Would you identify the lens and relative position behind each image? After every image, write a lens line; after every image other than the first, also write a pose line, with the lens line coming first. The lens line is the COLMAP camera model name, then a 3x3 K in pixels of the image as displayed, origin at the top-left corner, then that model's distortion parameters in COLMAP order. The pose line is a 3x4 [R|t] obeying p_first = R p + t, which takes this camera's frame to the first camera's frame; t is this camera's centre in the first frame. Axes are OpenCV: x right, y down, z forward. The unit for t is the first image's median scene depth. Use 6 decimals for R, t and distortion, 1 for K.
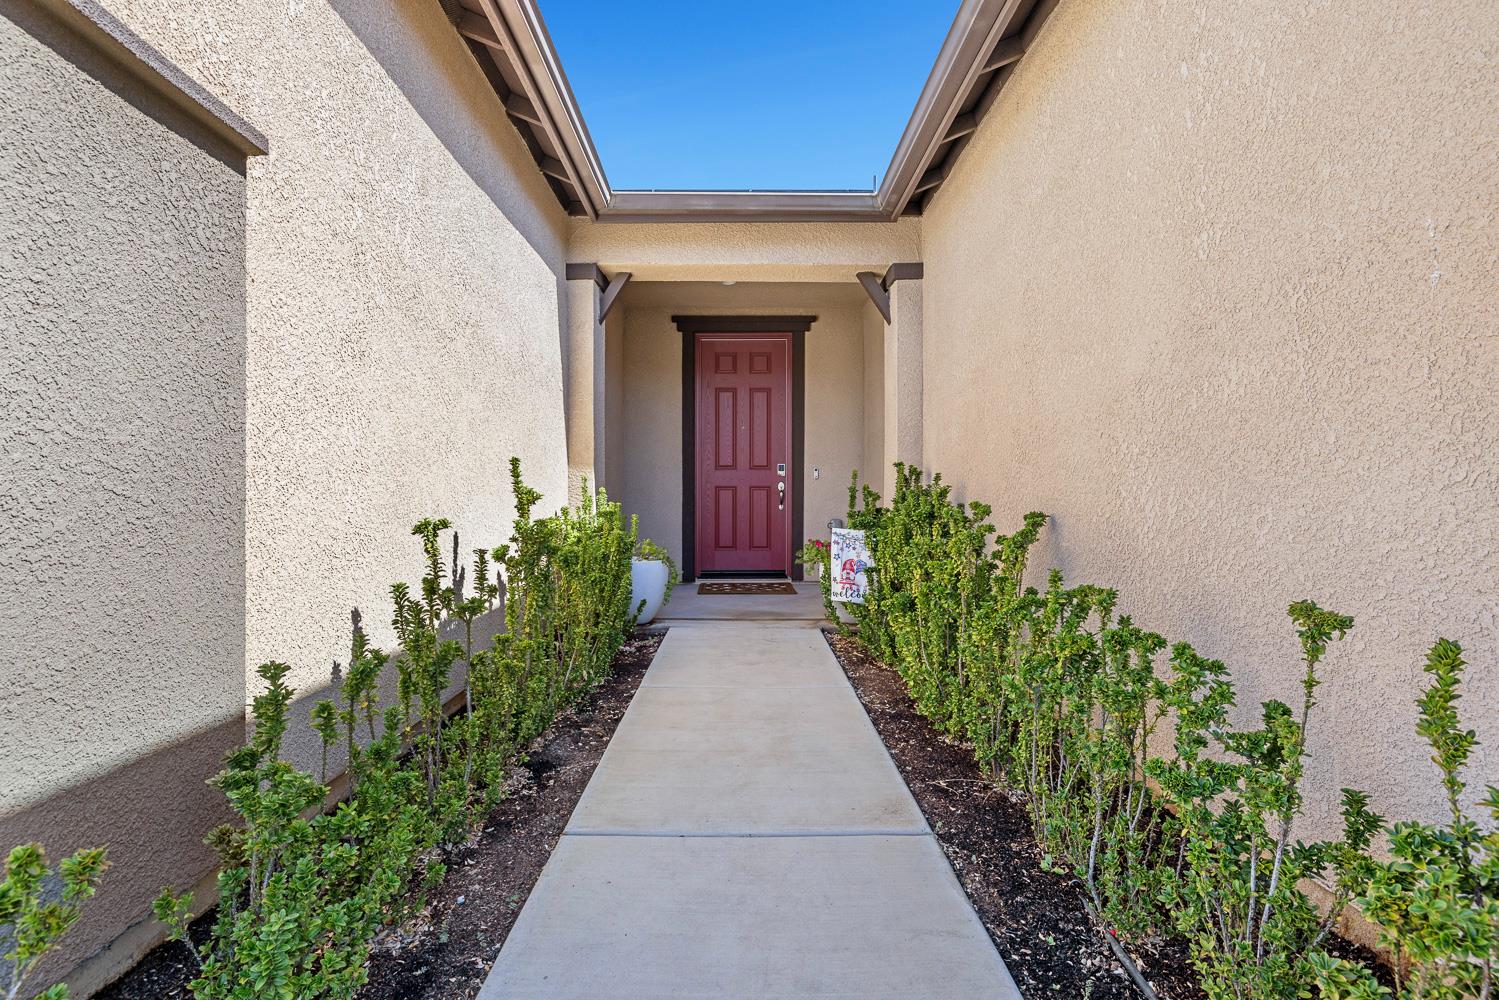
lens RADIAL K [[720.7, 0, 749.2], [0, 720.7, 498.1], [0, 0, 1]] dist [-0.001715, 0.001467]
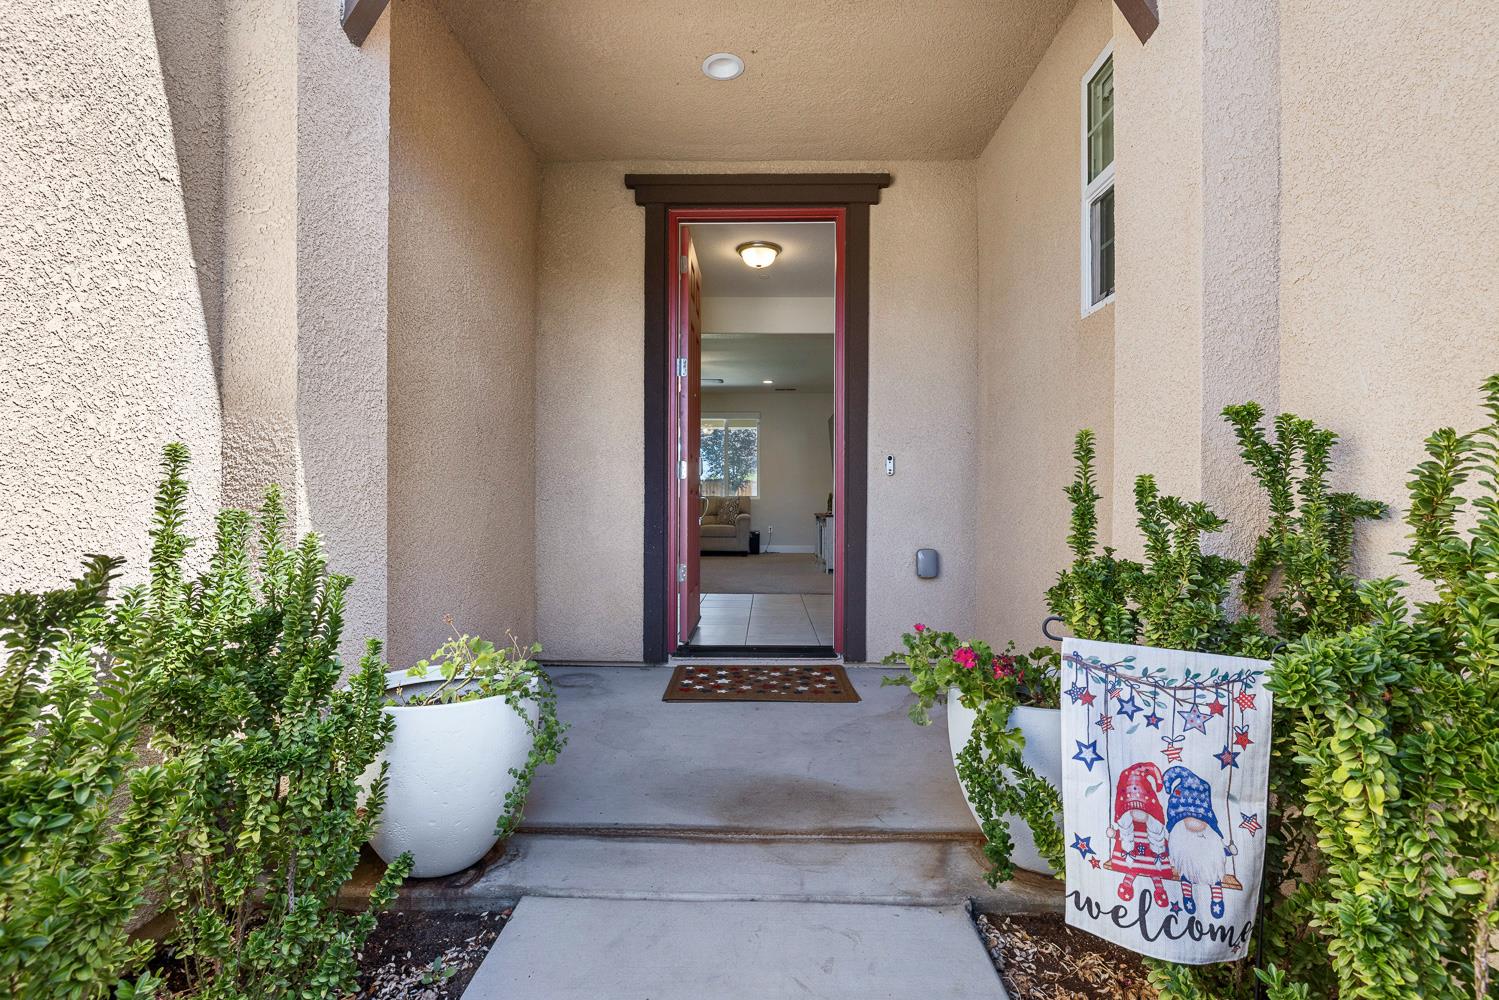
lens RADIAL K [[720.7, 0, 749.2], [0, 720.7, 500.7], [0, 0, 1]] dist [-0.001715, 0.001467]
pose [[0.999394, 0.002022, -0.034747, 0.008672], [-0.002162, 0.999990, -0.003985, -0.006770], [0.034739, 0.004057, 0.999388, 0.659748]]
